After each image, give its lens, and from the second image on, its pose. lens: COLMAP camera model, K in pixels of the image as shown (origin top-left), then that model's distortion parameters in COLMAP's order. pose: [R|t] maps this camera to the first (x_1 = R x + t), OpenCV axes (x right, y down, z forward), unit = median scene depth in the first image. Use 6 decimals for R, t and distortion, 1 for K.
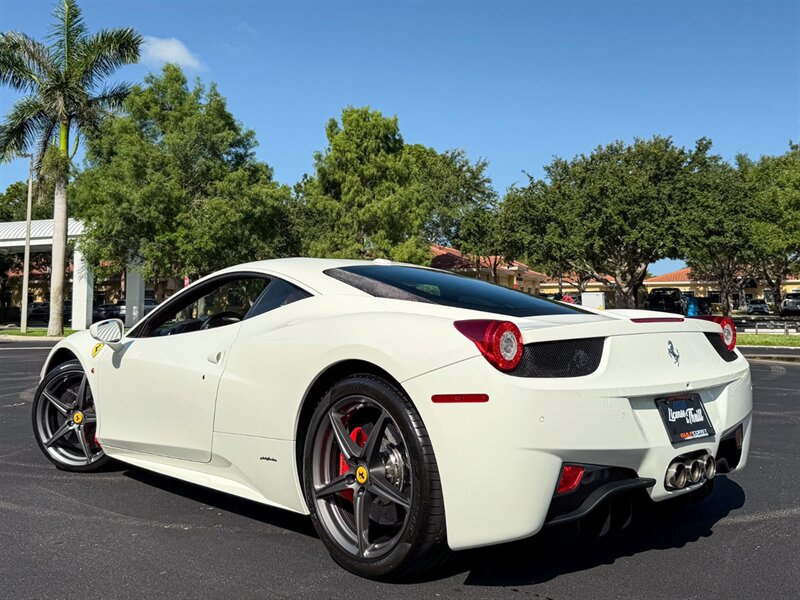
lens RADIAL K [[808.2, 0, 397.4], [0, 808.2, 229.5], [0, 0, 1]] dist [0.184958, -0.401232]
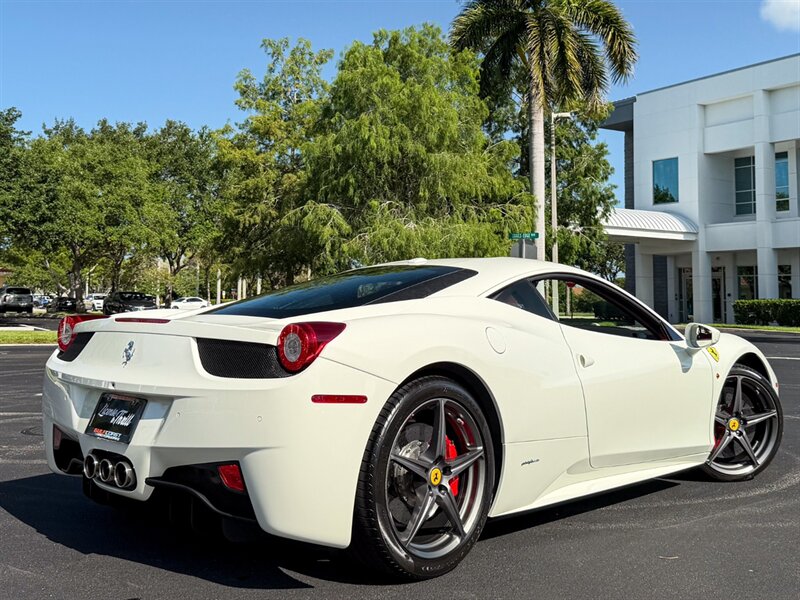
lens RADIAL K [[908.4, 0, 399.9], [0, 908.4, 215.0], [0, 0, 1]] dist [0.214458, -0.512617]
pose [[0.557341, 0.095650, 0.824756, -0.229876], [-0.096456, 0.994075, -0.050105, 0.012692], [-0.824662, -0.051628, 0.563265, 0.119679]]
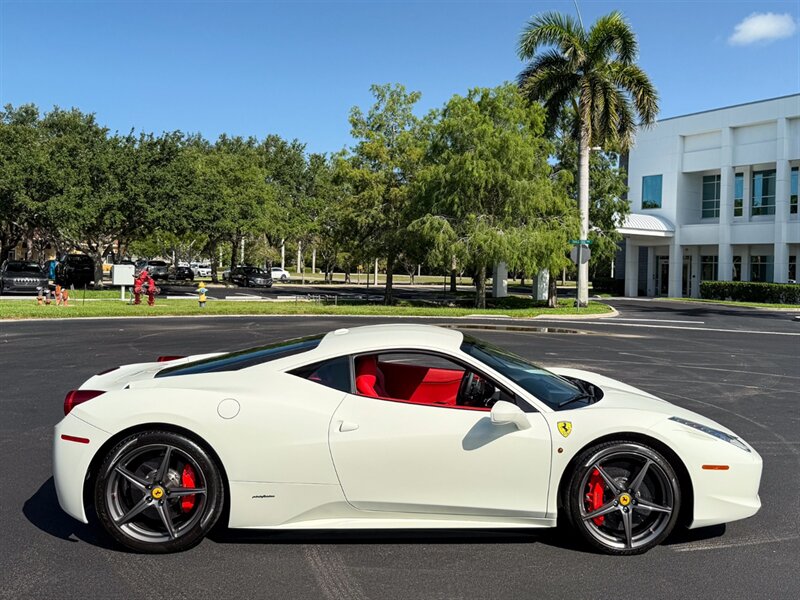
lens RADIAL K [[716.7, 0, 436.4], [0, 716.7, 264.1], [0, 0, 1]] dist [0.132863, -0.251755]
pose [[0.520409, 0.029605, 0.853404, -0.352543], [-0.113230, 0.992966, 0.034602, -0.002704], [-0.846376, -0.114638, 0.520101, 0.164116]]
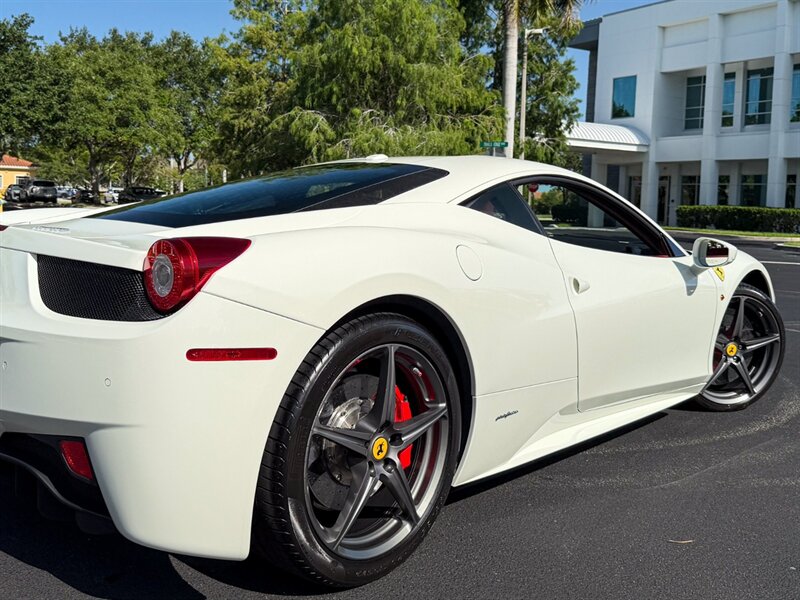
lens RADIAL K [[785.0, 0, 385.0], [0, 785.0, 242.8], [0, 0, 1]] dist [0.181871, -0.420453]
pose [[0.554847, -0.013727, 0.831839, -0.191884], [-0.118064, 0.988445, 0.095061, 0.013544], [-0.823533, -0.150955, 0.546815, 0.140463]]
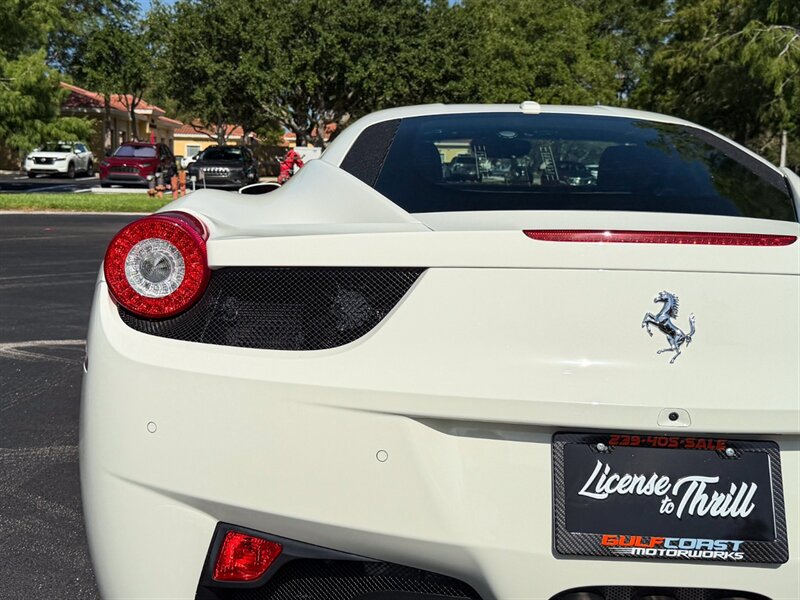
lens RADIAL K [[872.4, 0, 400.1], [0, 872.4, 250.4], [0, 0, 1]] dist [0.210797, -0.513181]
pose [[0.895897, -0.014175, 0.444036, -0.043482], [-0.071750, 0.981753, 0.176105, 0.022329], [-0.438430, -0.189632, 0.878532, 0.236290]]
